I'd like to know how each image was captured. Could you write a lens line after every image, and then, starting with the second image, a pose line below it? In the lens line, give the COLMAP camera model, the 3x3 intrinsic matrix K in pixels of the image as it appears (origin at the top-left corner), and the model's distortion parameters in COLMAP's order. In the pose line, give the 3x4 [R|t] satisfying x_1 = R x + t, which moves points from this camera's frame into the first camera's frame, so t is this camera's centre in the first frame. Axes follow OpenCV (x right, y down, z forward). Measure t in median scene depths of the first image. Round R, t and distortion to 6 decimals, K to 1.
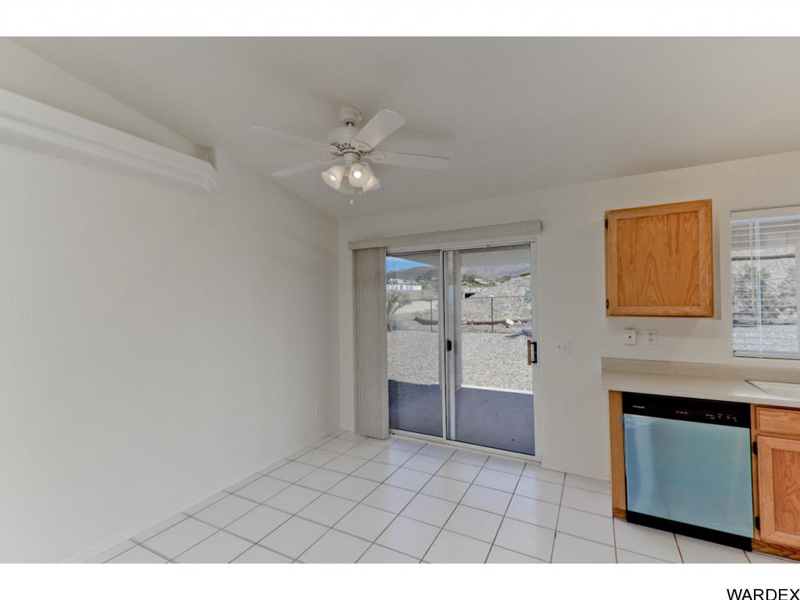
lens RADIAL K [[365.1, 0, 387.5], [0, 365.1, 302.0], [0, 0, 1]] dist [0.012062, -0.003317]
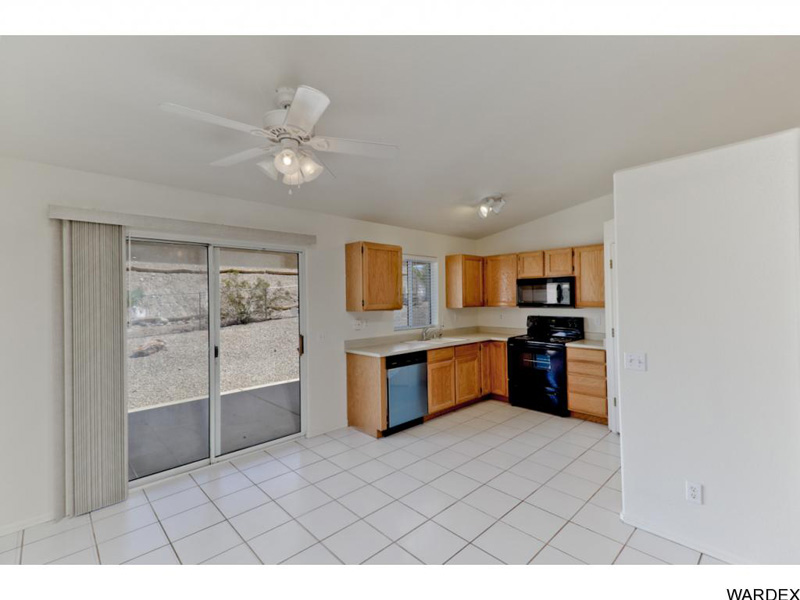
lens RADIAL K [[365.1, 0, 408.0], [0, 365.1, 298.9], [0, 0, 1]] dist [0.012062, -0.003317]
pose [[0.267647, 0.005970, 0.963498, -0.651714], [0.011256, 0.999893, -0.009322, 0.003835], [-0.963451, 0.013341, 0.267551, 0.342593]]
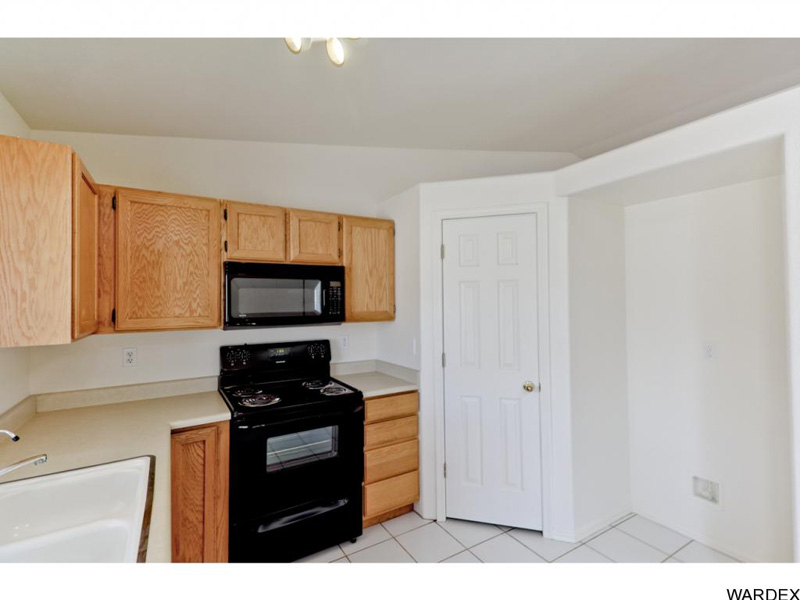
lens RADIAL K [[365.1, 0, 395.3], [0, 365.1, 293.5], [0, 0, 1]] dist [0.012062, -0.003317]
pose [[-0.868665, 0.029100, 0.494544, 0.394637], [0.018369, 0.999479, -0.026546, -0.009416], [-0.495059, -0.013975, -0.868747, 0.727124]]
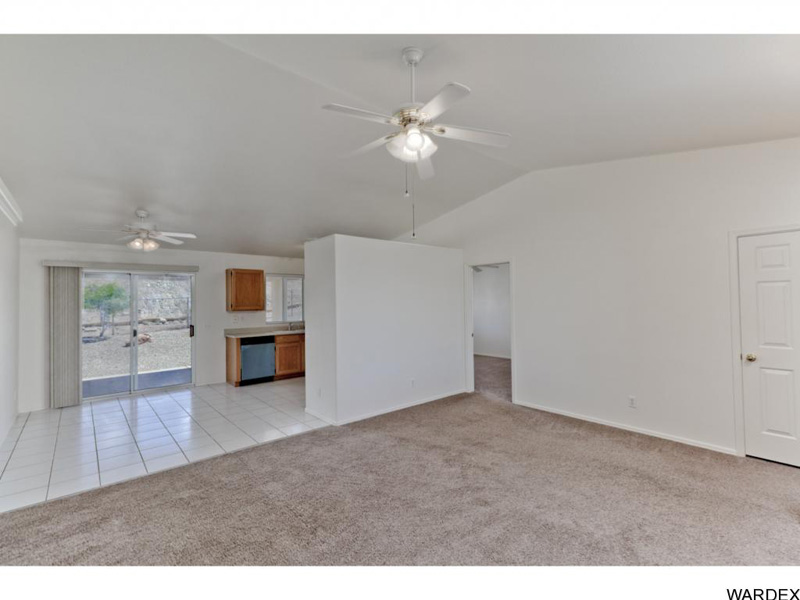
lens RADIAL K [[365.1, 0, 406.7], [0, 365.1, 295.3], [0, 0, 1]] dist [0.012062, -0.003317]
pose [[0.314991, 0.024977, 0.948766, -1.150443], [0.007928, 0.999550, -0.028946, 0.010221], [-0.949062, 0.016639, 0.314651, -0.765168]]
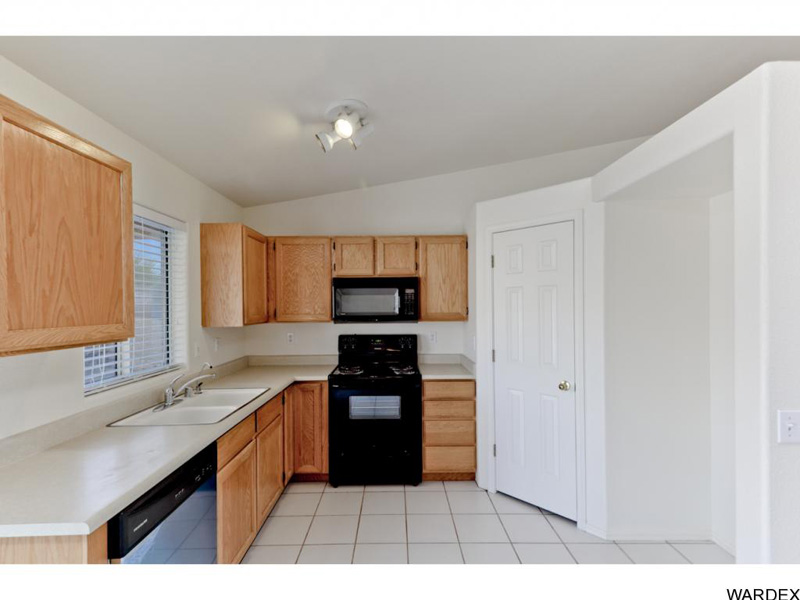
lens RADIAL K [[365.1, 0, 397.0], [0, 365.1, 307.5], [0, 0, 1]] dist [0.012062, -0.003317]
pose [[-0.504880, 0.006948, 0.863162, 0.049778], [0.012859, 0.999917, -0.000527, -0.007438], [-0.863094, 0.010833, -0.504927, 0.656409]]
